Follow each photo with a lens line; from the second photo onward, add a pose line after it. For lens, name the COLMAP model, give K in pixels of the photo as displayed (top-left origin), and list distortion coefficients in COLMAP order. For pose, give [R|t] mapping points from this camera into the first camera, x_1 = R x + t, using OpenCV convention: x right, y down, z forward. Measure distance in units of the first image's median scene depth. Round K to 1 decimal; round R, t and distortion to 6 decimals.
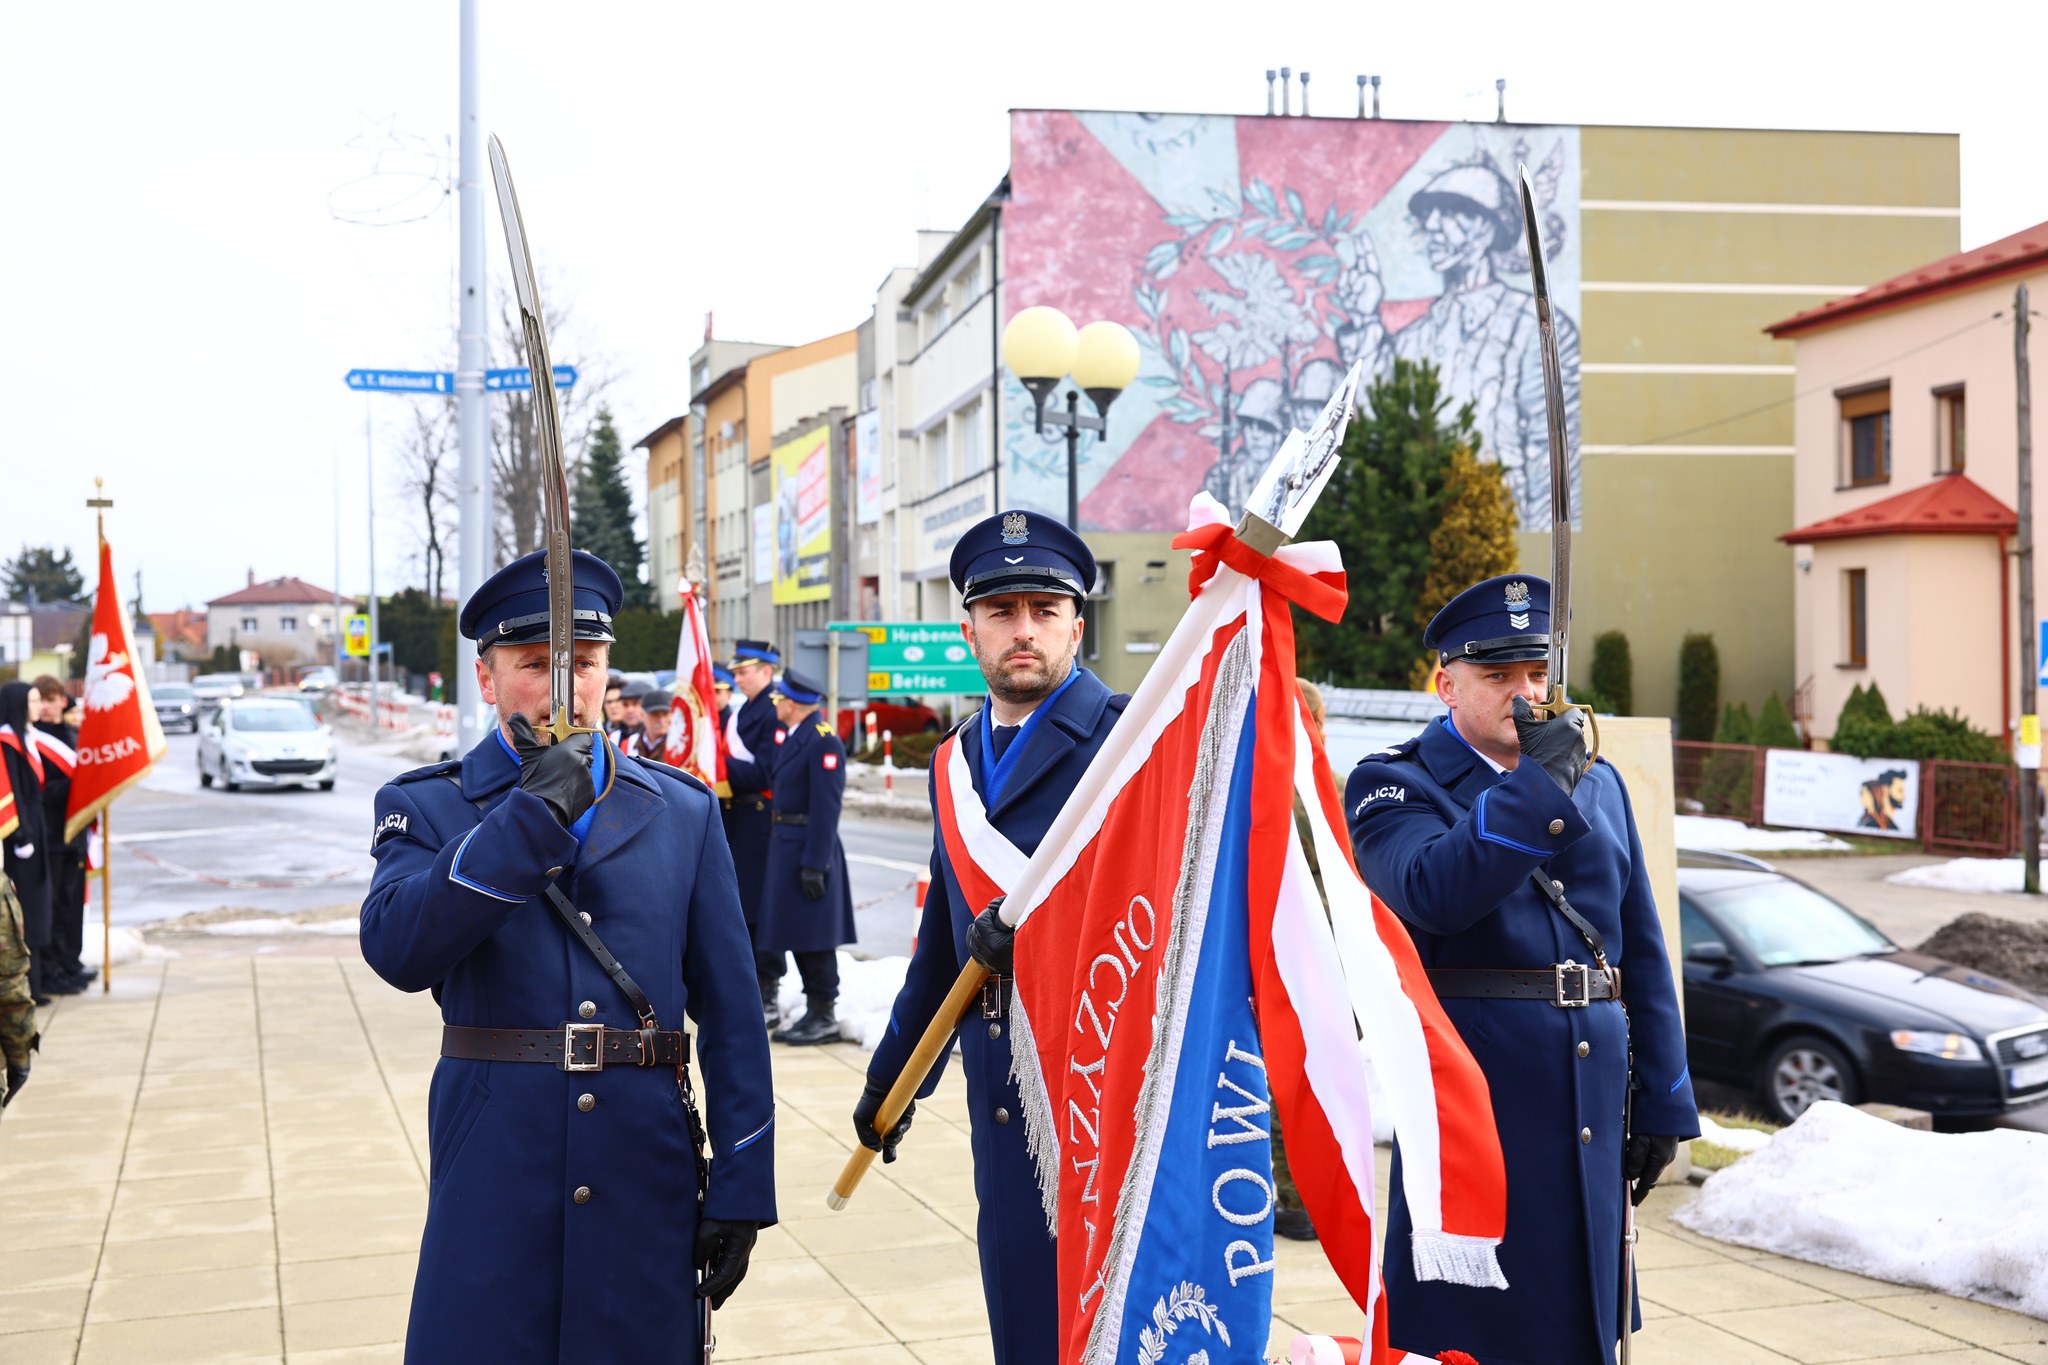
lens RADIAL K [[2424.8, 0, 1023.0], [0, 2424.8, 651.3], [0, 0, 1]] dist [0.042784, 0.042735]
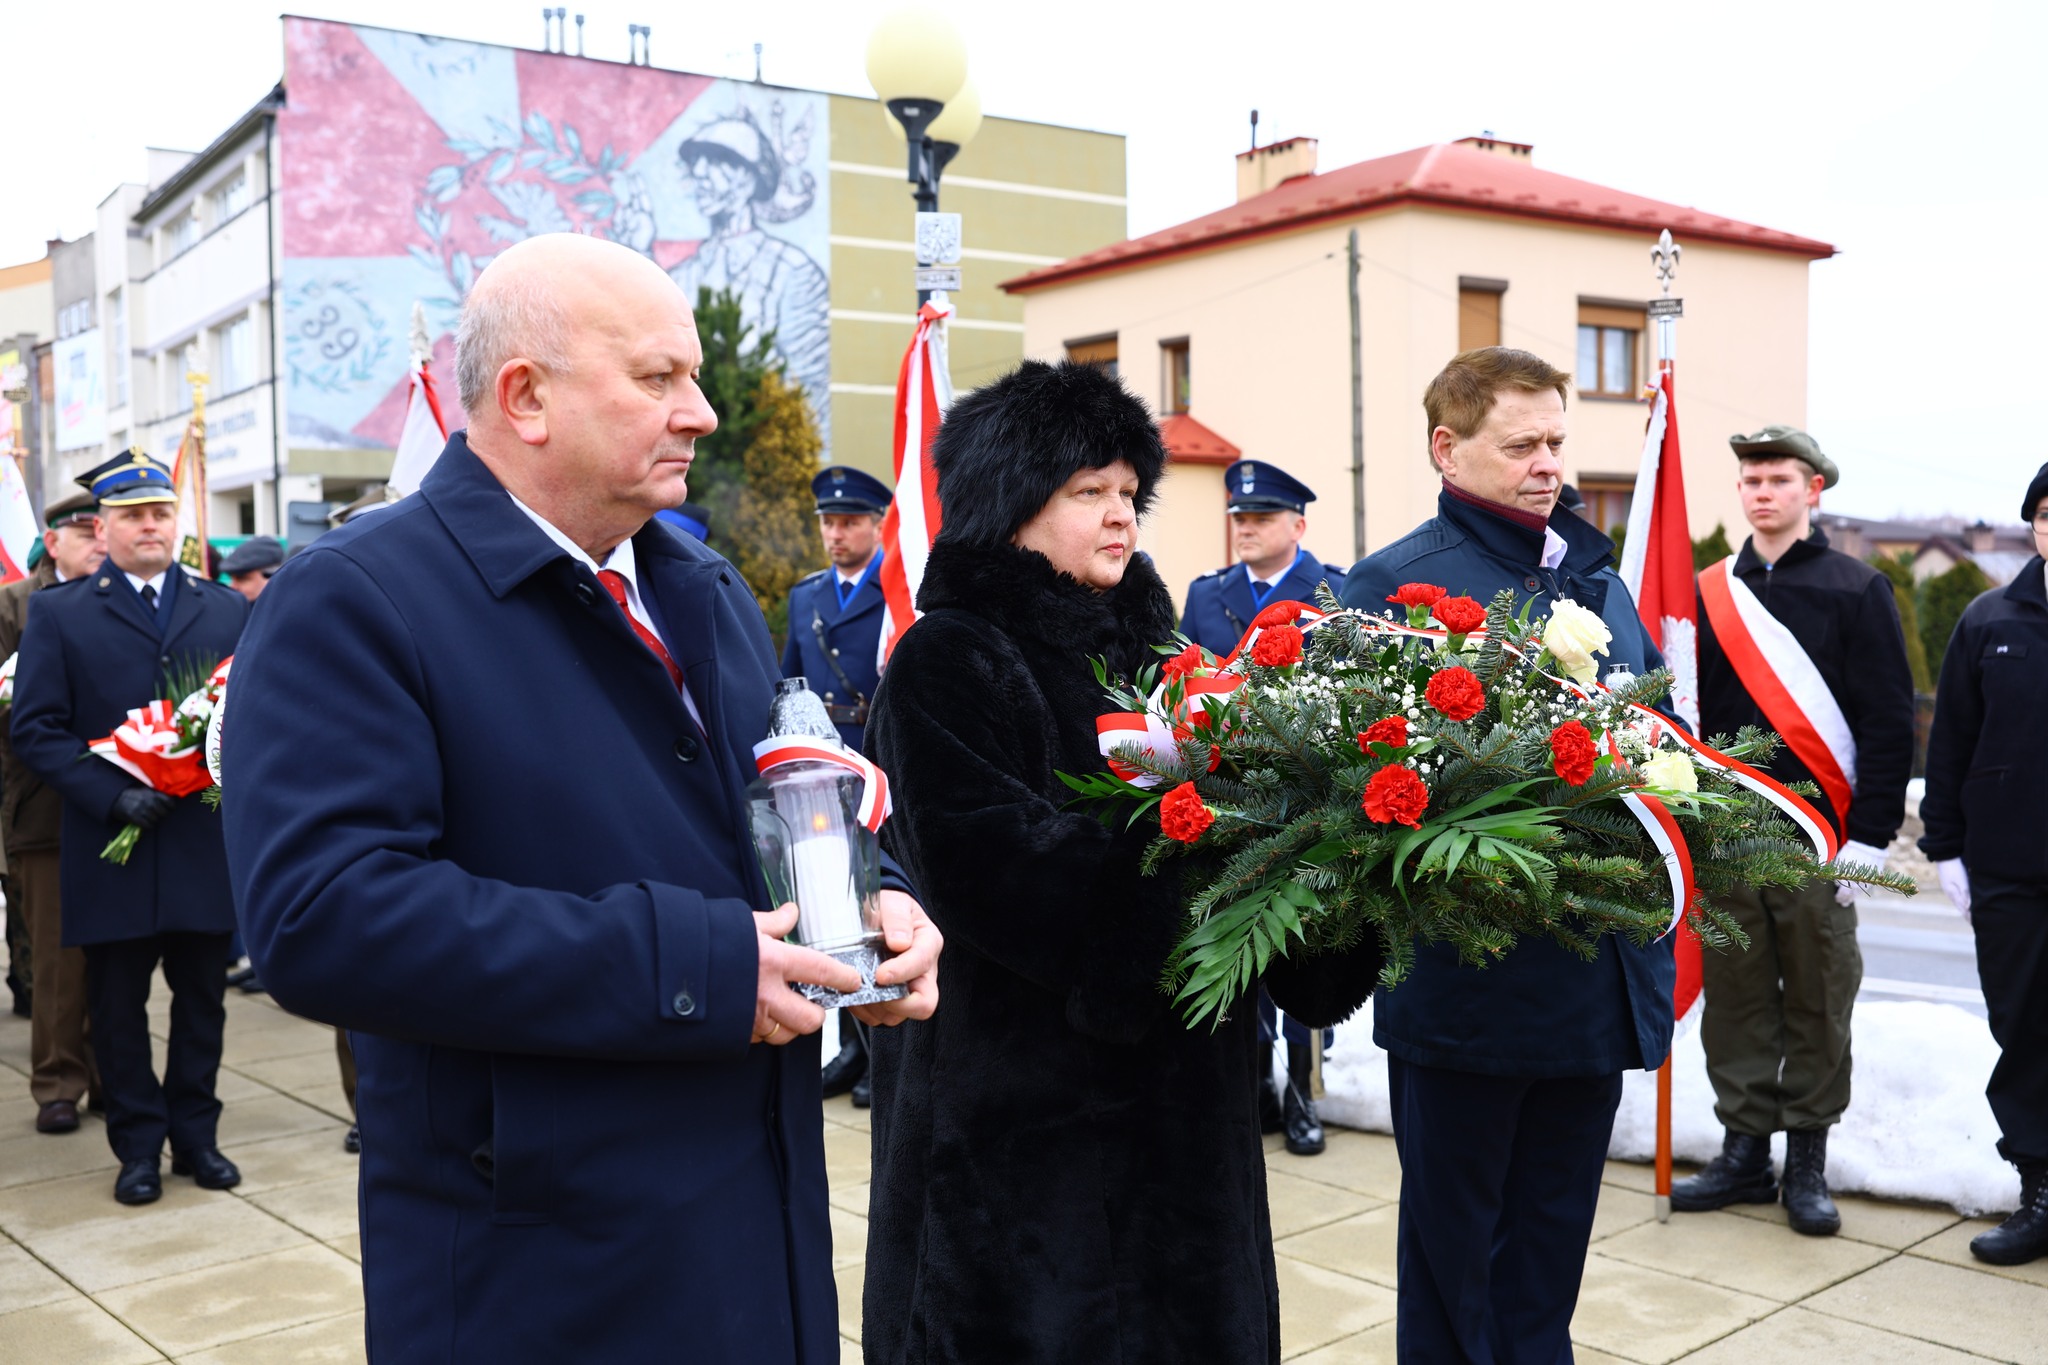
lens RADIAL K [[2000.6, 0, 1024.0], [0, 2000.6, 682.5], [0, 0, 1]] dist [-0.052743, 0.138879]
pose [[0.915751, -0.017874, 0.401348, -0.058474], [-0.001086, 0.998896, 0.046963, 0.008542], [-0.401745, -0.043442, 0.914721, 0.129276]]
